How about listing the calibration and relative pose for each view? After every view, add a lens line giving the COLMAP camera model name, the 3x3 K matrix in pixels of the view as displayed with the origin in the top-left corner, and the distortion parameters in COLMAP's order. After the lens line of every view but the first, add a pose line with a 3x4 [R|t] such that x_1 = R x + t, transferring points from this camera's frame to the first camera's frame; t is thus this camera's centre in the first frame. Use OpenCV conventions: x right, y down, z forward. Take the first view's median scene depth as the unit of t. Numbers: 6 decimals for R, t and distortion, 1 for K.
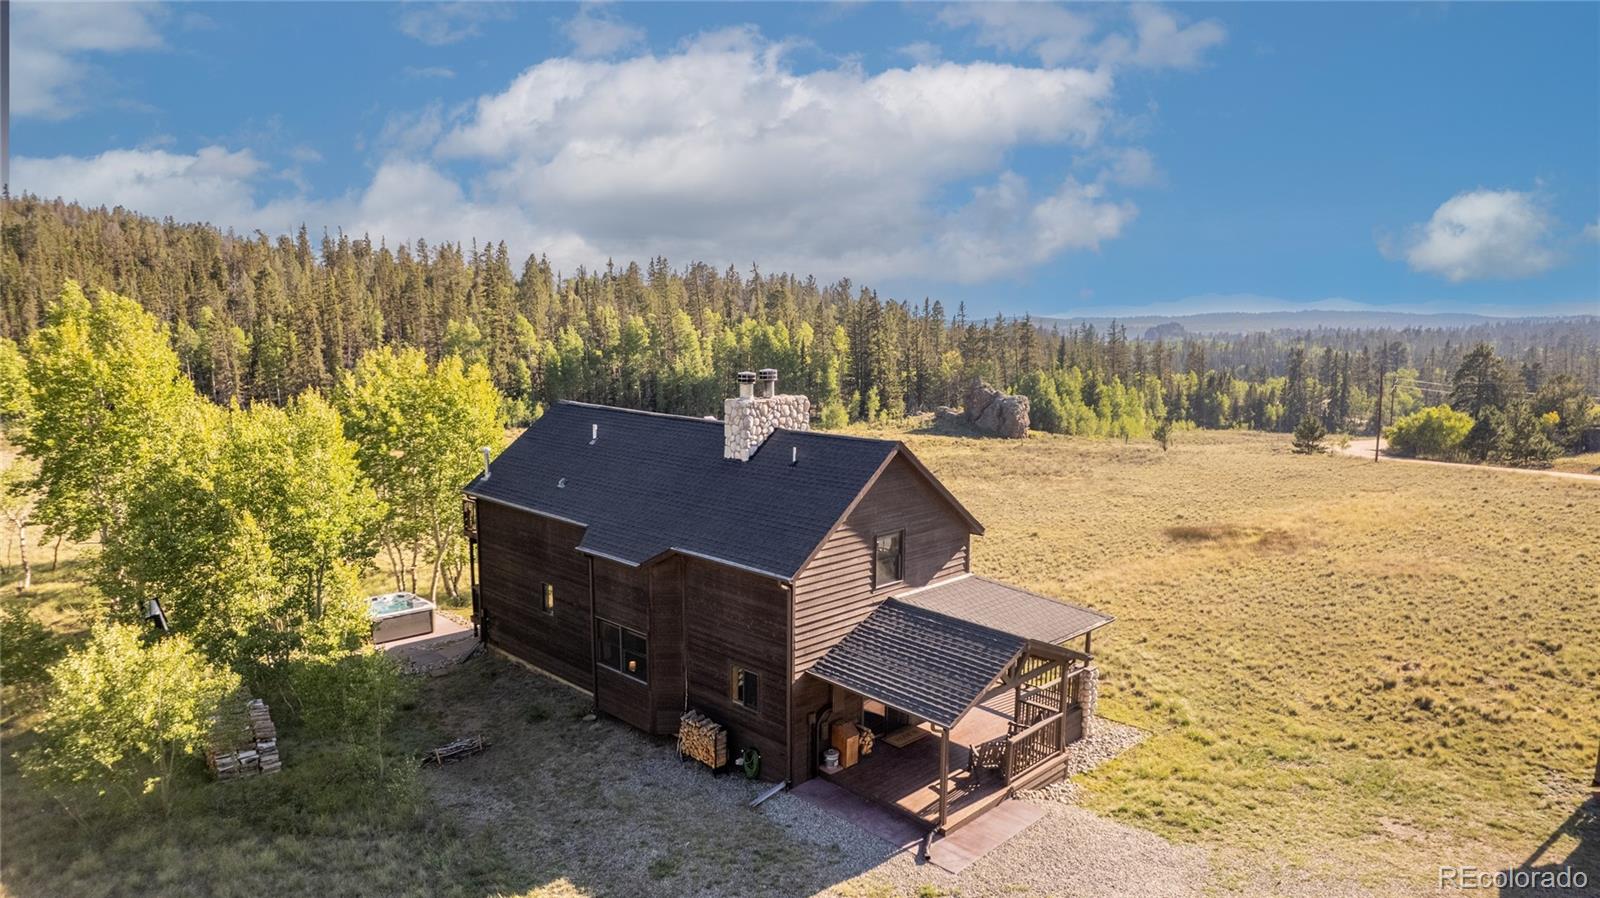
lens RADIAL K [[1045.7, 0, 801.8], [0, 1045.7, 451.3], [0, 0, 1]] dist [-0.004582, -0.000530]
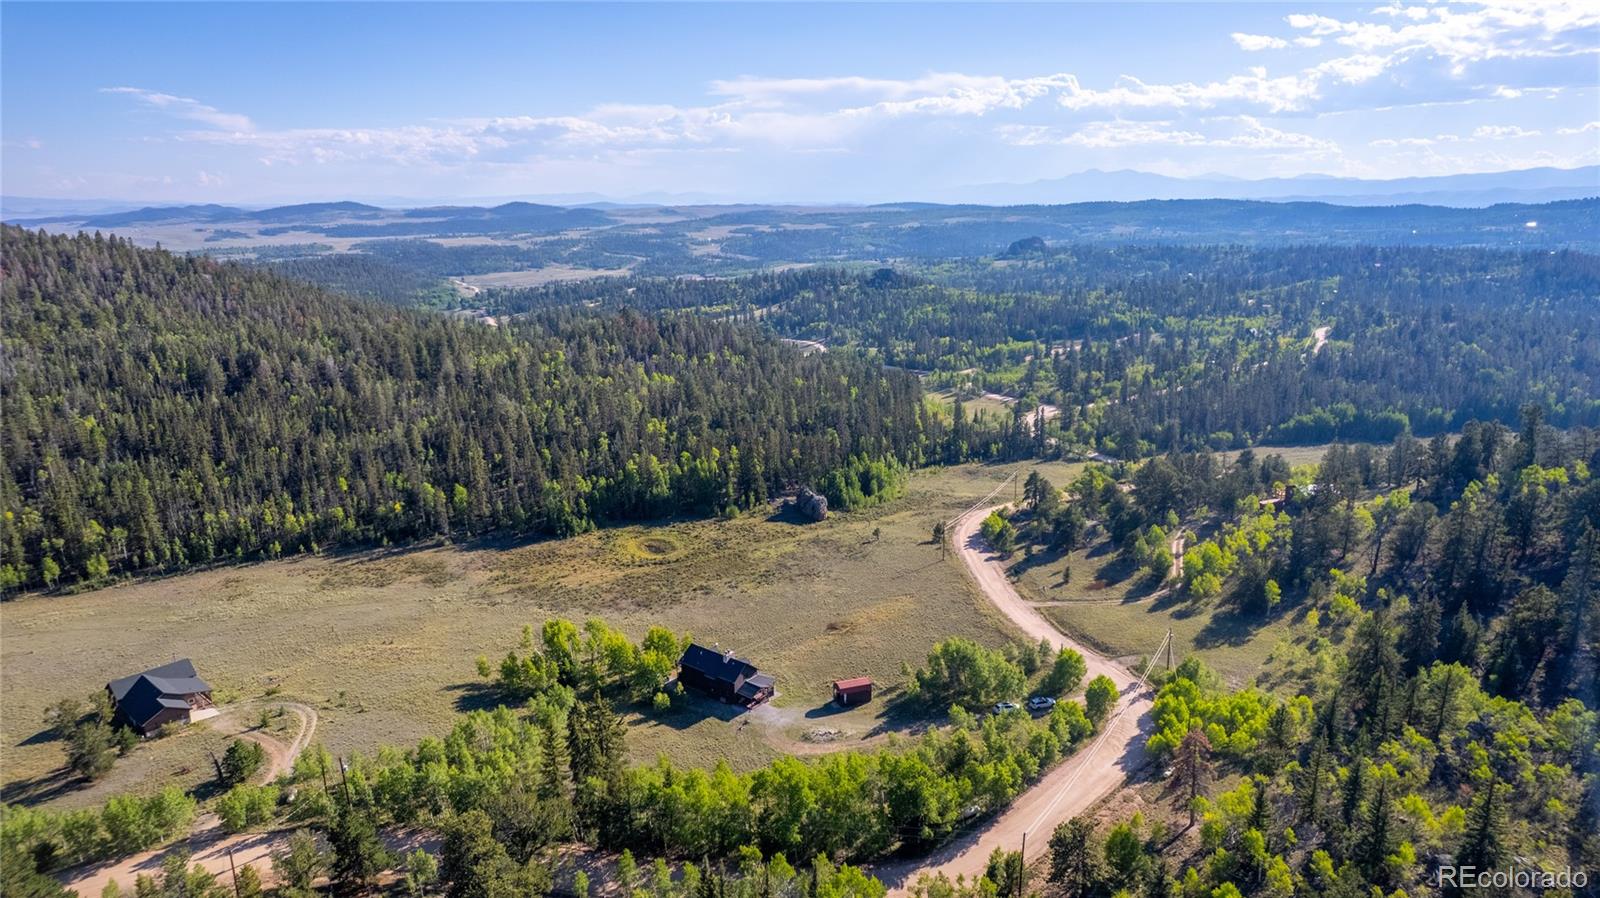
lens RADIAL K [[1045.7, 0, 797.0], [0, 1045.7, 448.1], [0, 0, 1]] dist [-0.004582, -0.000530]
pose [[0.994783, -0.028658, 0.097901, -0.057350], [0.017992, 0.993972, 0.108147, -0.550719], [-0.100410, -0.105822, 0.989303, -1.497097]]
